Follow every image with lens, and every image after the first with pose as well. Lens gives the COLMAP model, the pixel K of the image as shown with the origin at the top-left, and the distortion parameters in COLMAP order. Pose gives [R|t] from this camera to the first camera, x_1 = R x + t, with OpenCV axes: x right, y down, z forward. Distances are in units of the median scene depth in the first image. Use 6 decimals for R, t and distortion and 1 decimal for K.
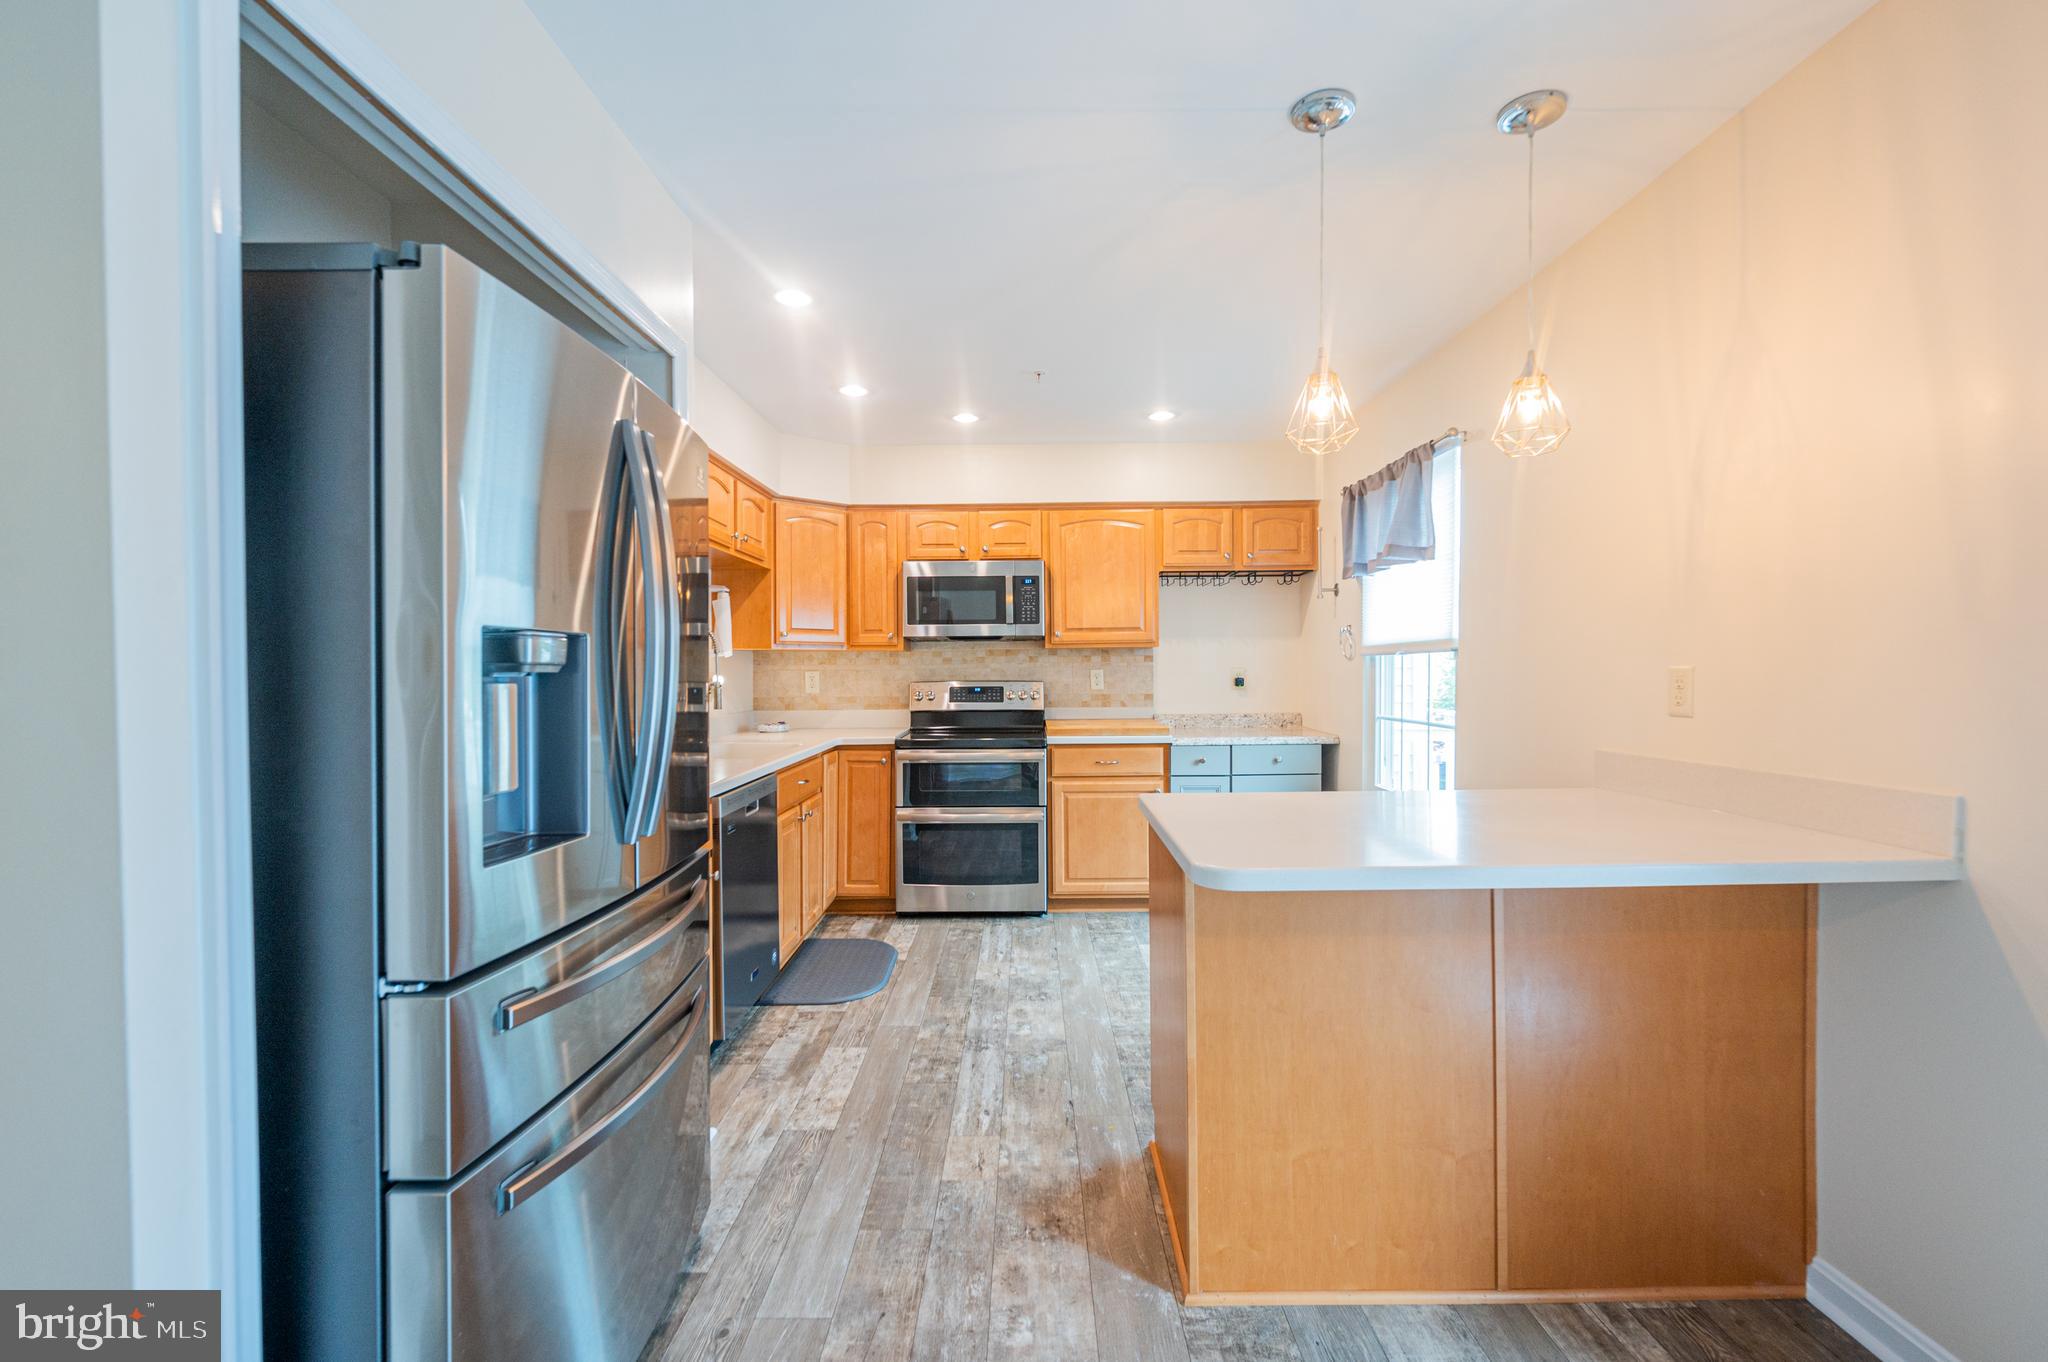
lens RADIAL K [[862.5, 0, 1024.4], [0, 862.5, 680.8], [0, 0, 1]] dist [-0.000363, -0.000096]
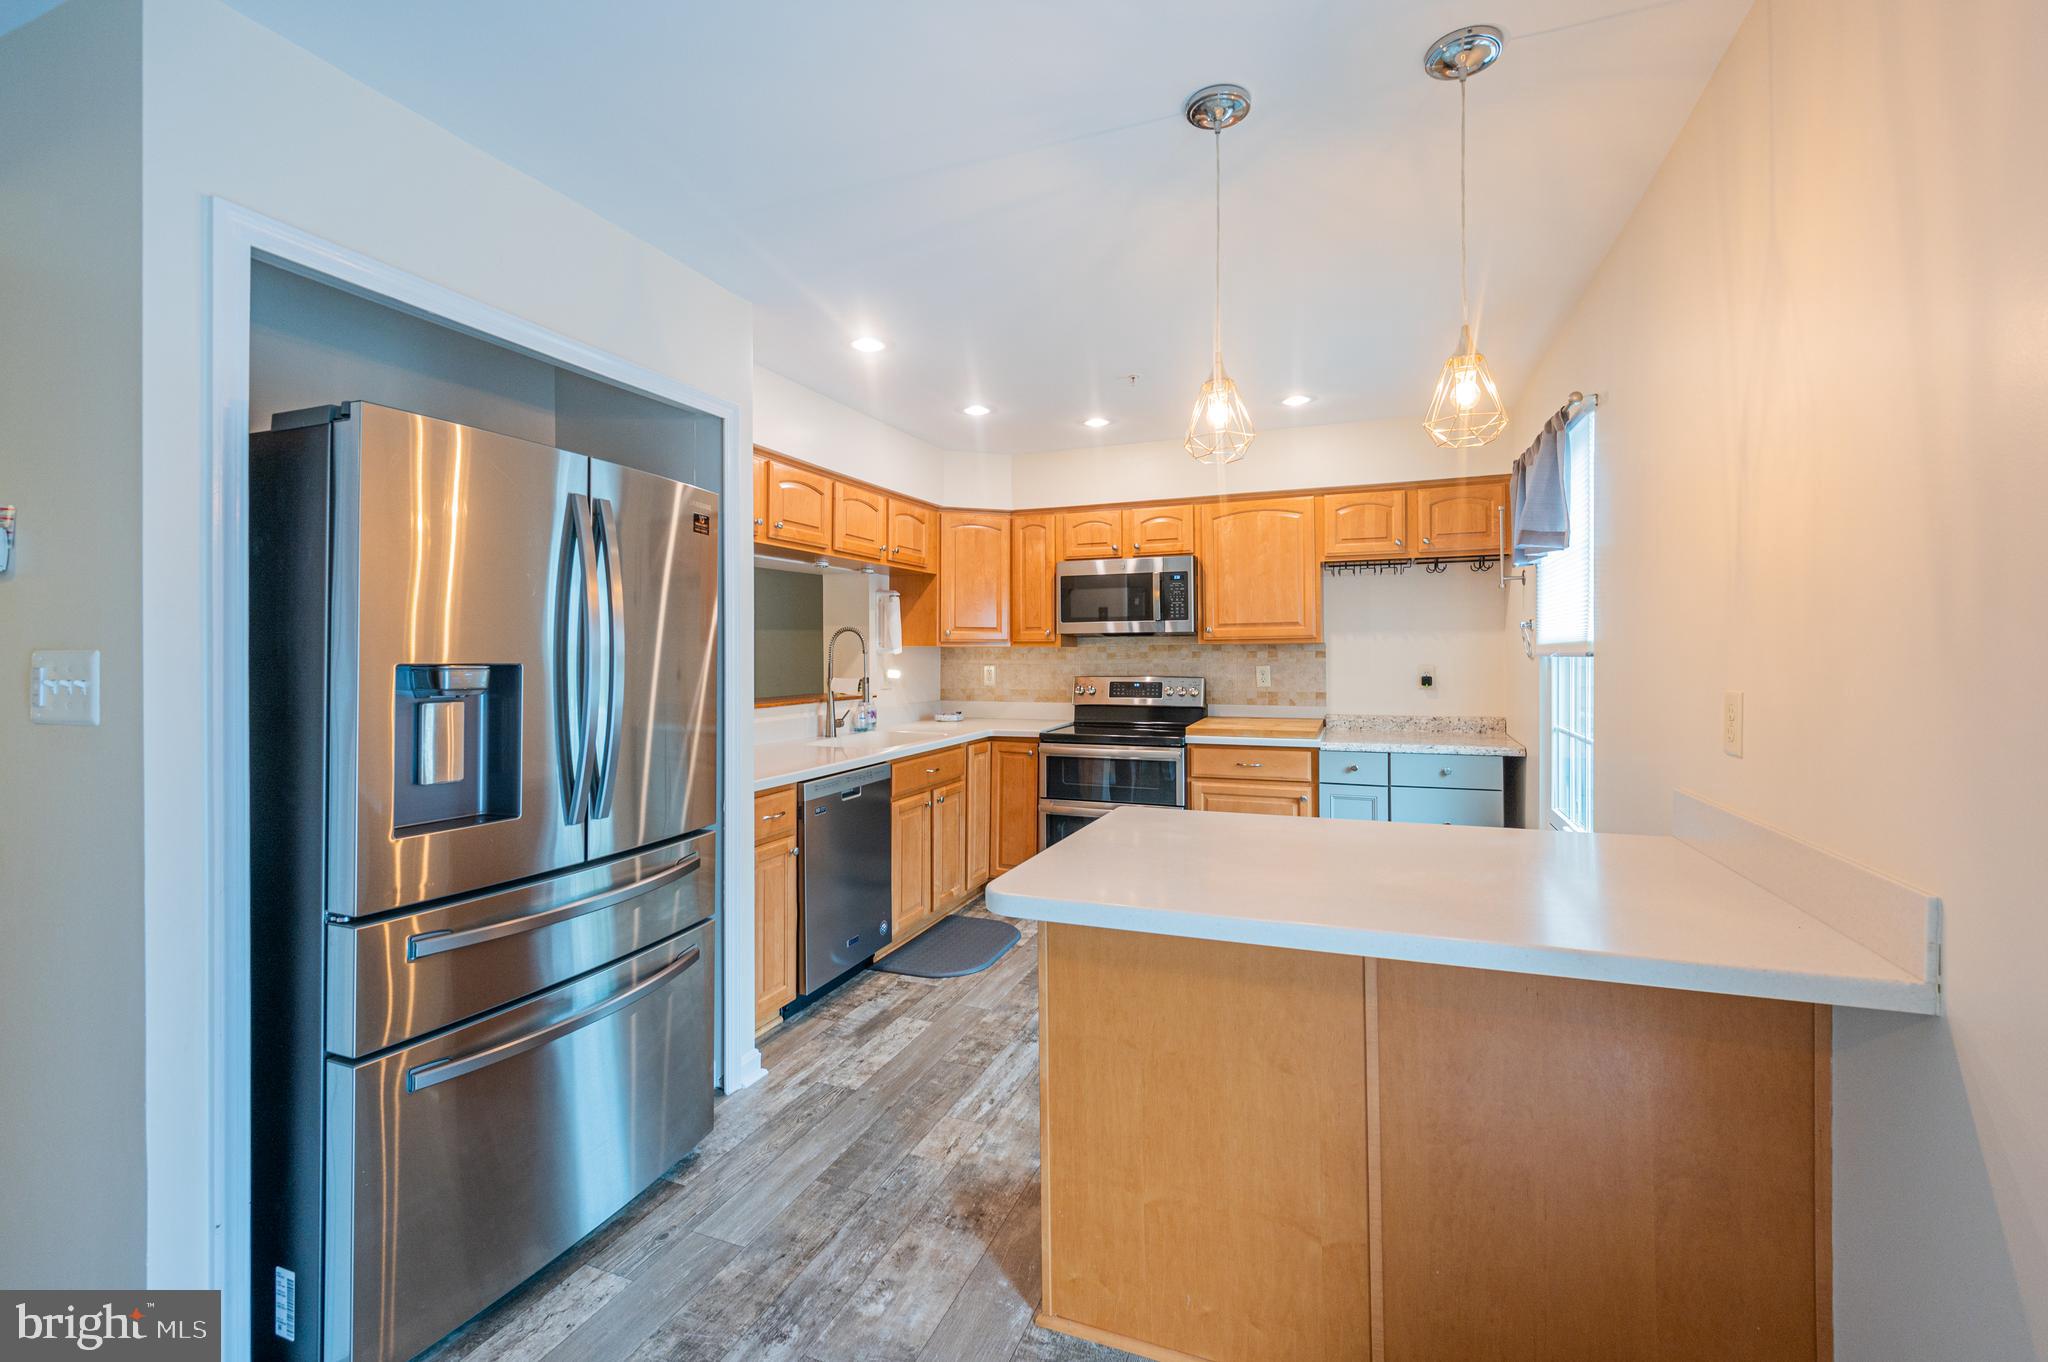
lens RADIAL K [[860.9, 0, 1025.5], [0, 860.9, 648.5], [0, 0, 1]] dist [-0.000667, -0.000349]
pose [[0.931894, 0.000924, -0.362728, 0.292382], [-0.006605, 0.999874, -0.014422, -0.026328], [0.362669, 0.015836, 0.931783, 0.026662]]
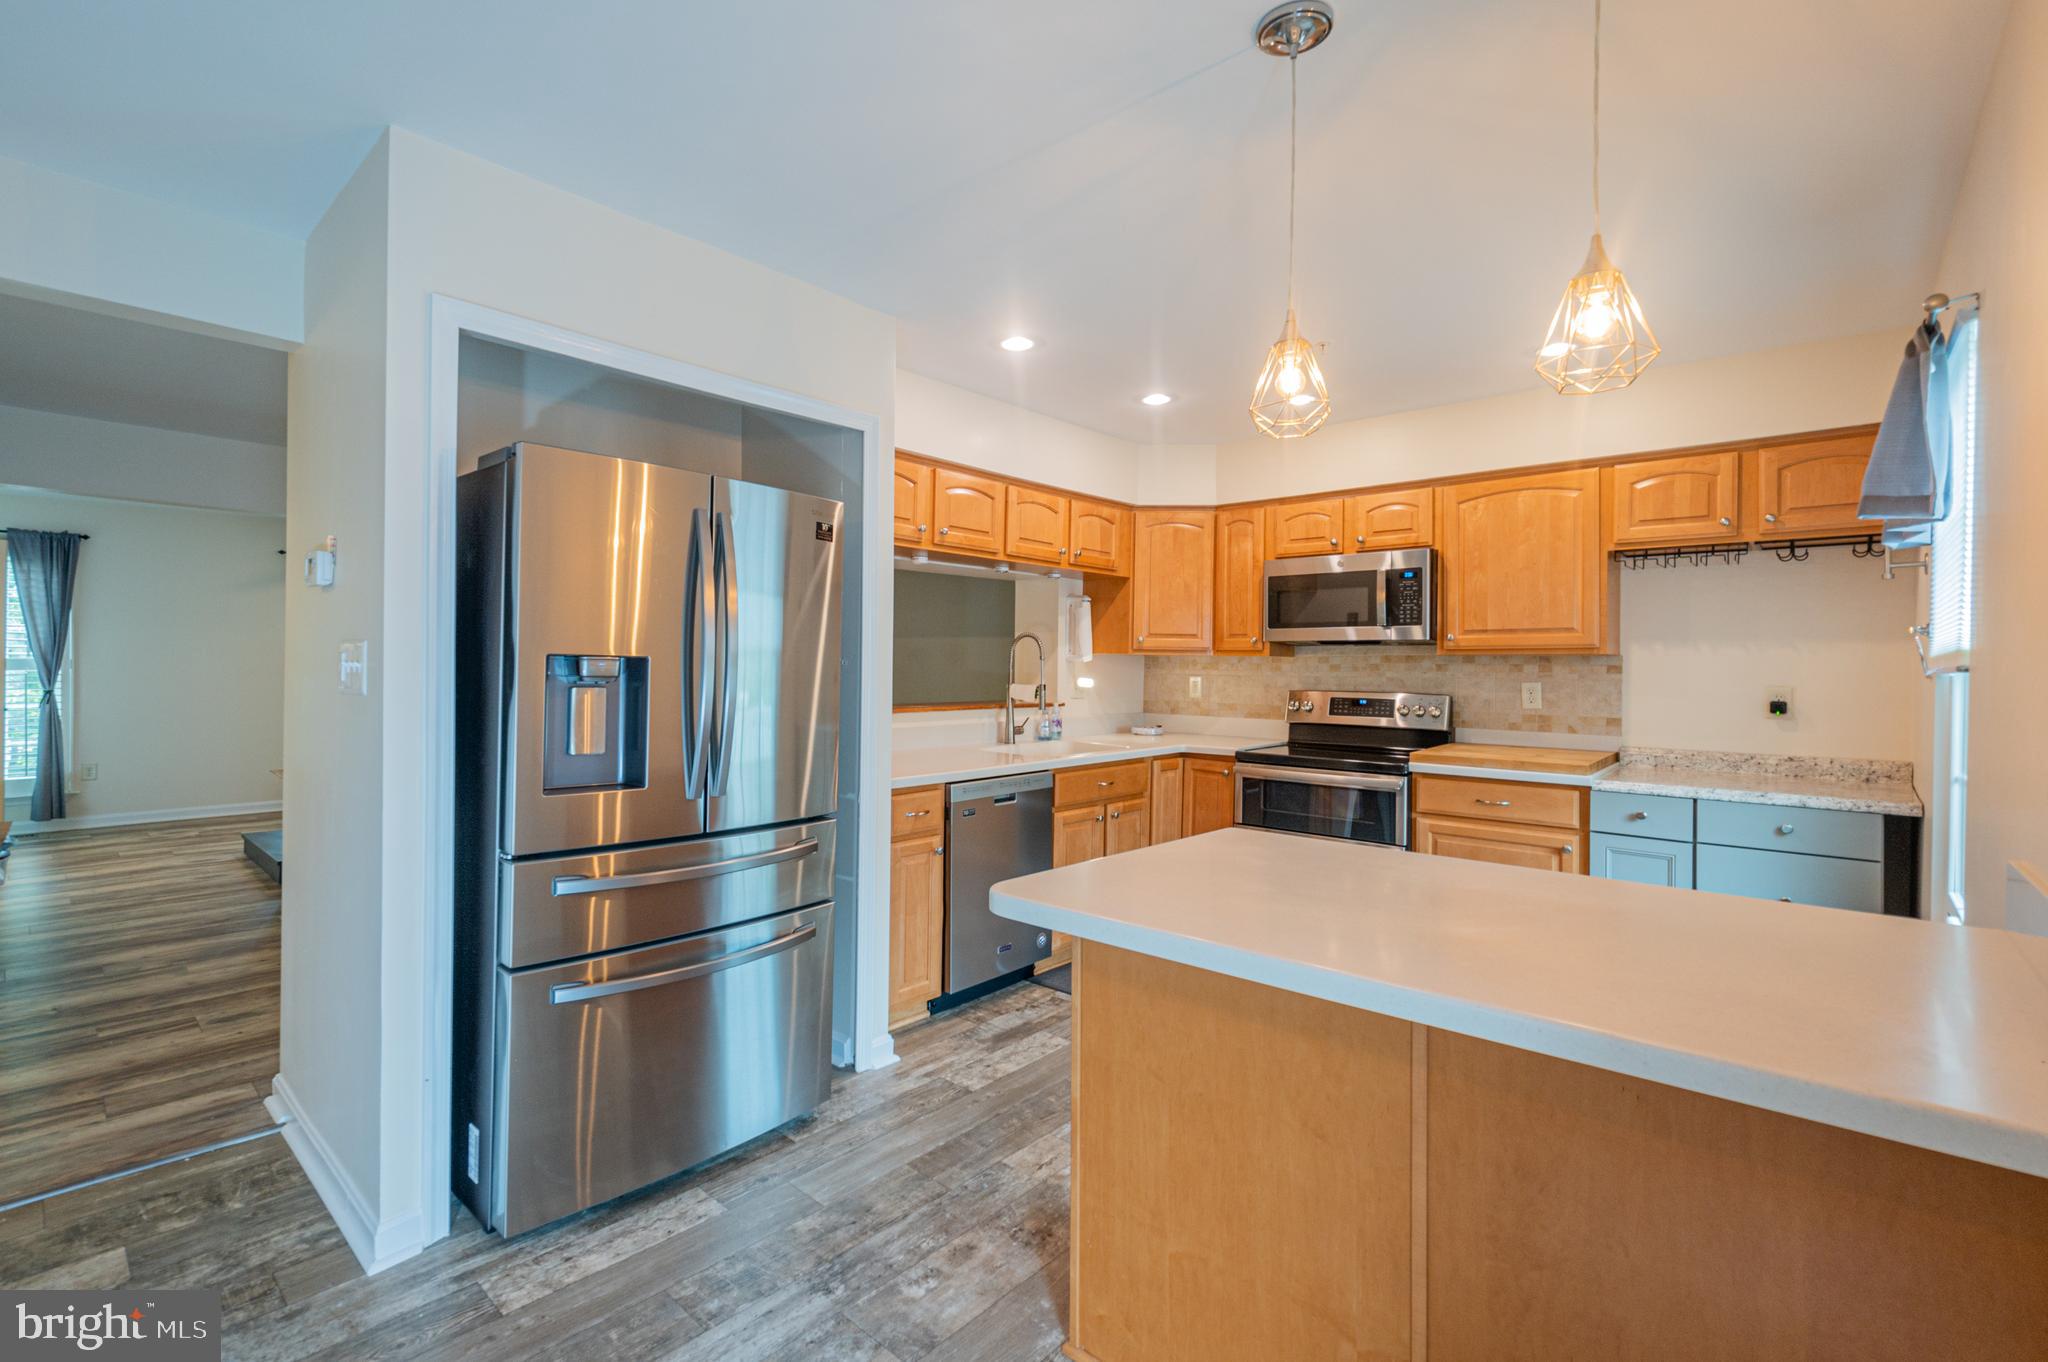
lens RADIAL K [[911.9, 0, 954.0], [0, 911.9, 663.5], [0, 0, 1]] dist [0.000637, -0.001158]
pose [[0.725045, 0.014433, -0.688551, 0.428519], [-0.025560, 0.999656, -0.005961, -0.018954], [0.688227, 0.021922, 0.725164, 0.087582]]
